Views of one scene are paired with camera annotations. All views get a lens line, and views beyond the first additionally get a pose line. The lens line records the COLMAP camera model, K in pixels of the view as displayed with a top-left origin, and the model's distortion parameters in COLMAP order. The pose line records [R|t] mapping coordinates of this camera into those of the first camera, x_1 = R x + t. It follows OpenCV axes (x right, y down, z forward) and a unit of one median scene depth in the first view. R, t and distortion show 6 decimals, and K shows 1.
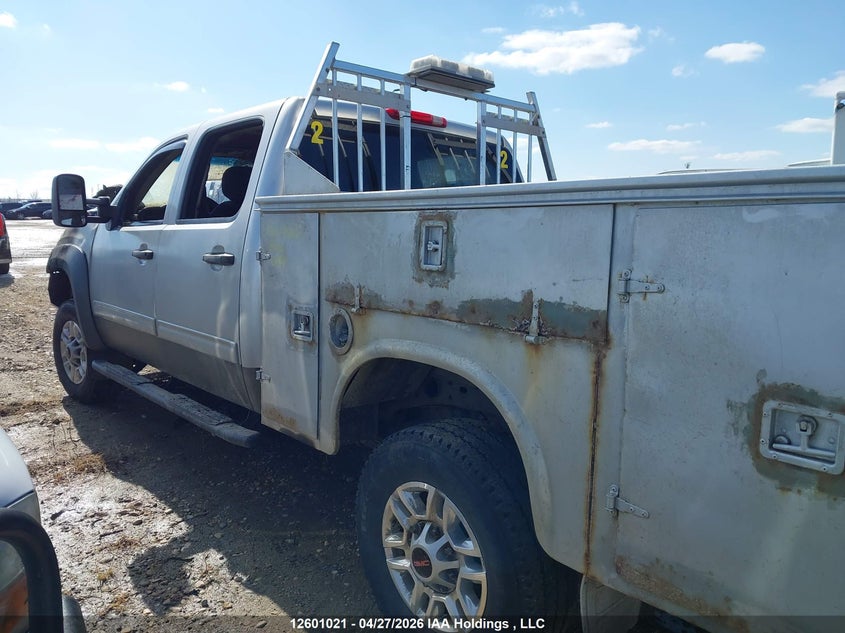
lens RADIAL K [[660.1, 0, 422.5], [0, 660.1, 316.5], [0, 0, 1]] dist [0.026973, -0.010522]
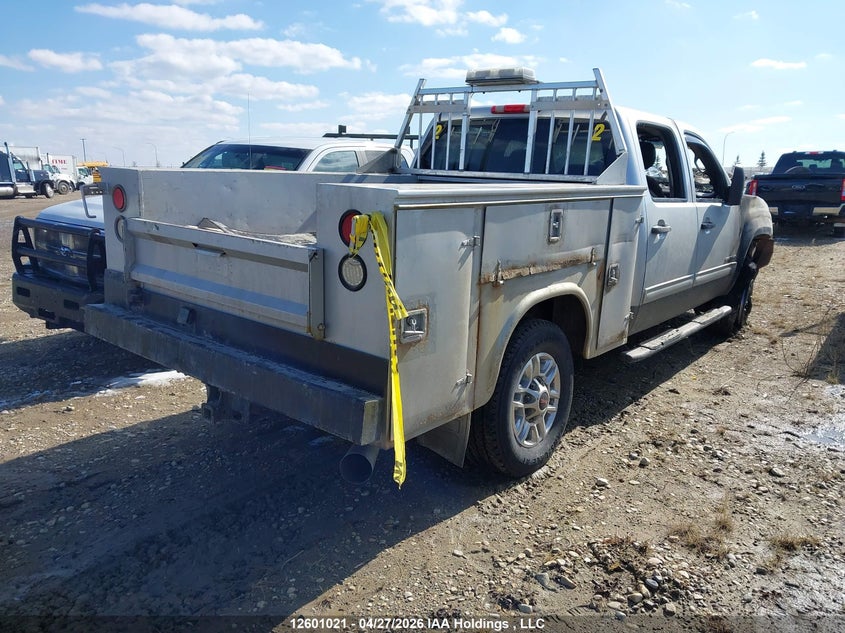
lens RADIAL K [[660.3, 0, 422.5], [0, 660.3, 316.5], [0, 0, 1]] dist [0.010934, -0.007584]
pose [[0.160153, 0.207524, -0.965031, 1.447850], [-0.156409, 0.970634, 0.182772, -0.122645], [0.974622, 0.121668, 0.187909, 0.686768]]
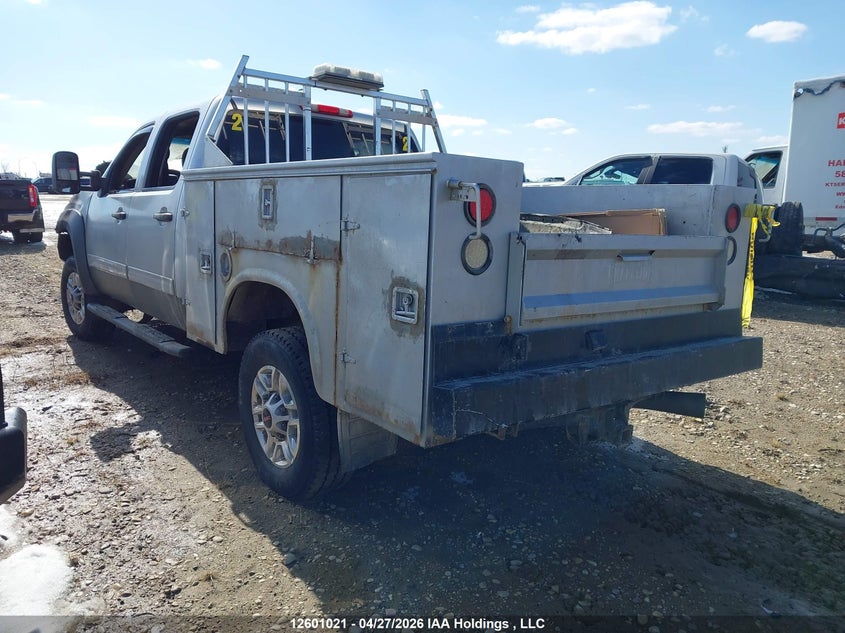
lens RADIAL K [[660.1, 0, 422.5], [0, 660.1, 316.5], [0, 0, 1]] dist [0.026973, -0.010522]
pose [[0.998604, 0.023162, -0.047465, 0.271517], [-0.021795, 0.999338, 0.029124, 0.060842], [0.048109, -0.028049, 0.998448, -0.301816]]
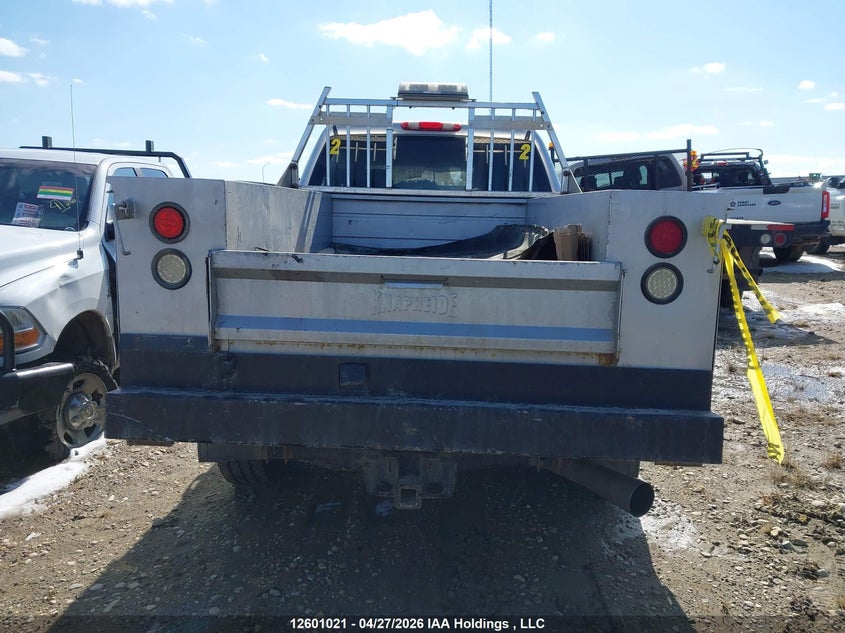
lens RADIAL K [[660.1, 0, 422.5], [0, 660.1, 316.5], [0, 0, 1]] dist [0.026973, -0.010522]
pose [[0.730226, 0.108371, -0.674556, 0.985615], [-0.094509, 0.993870, 0.057361, -0.002446], [0.676638, 0.021865, 0.735991, 0.049189]]
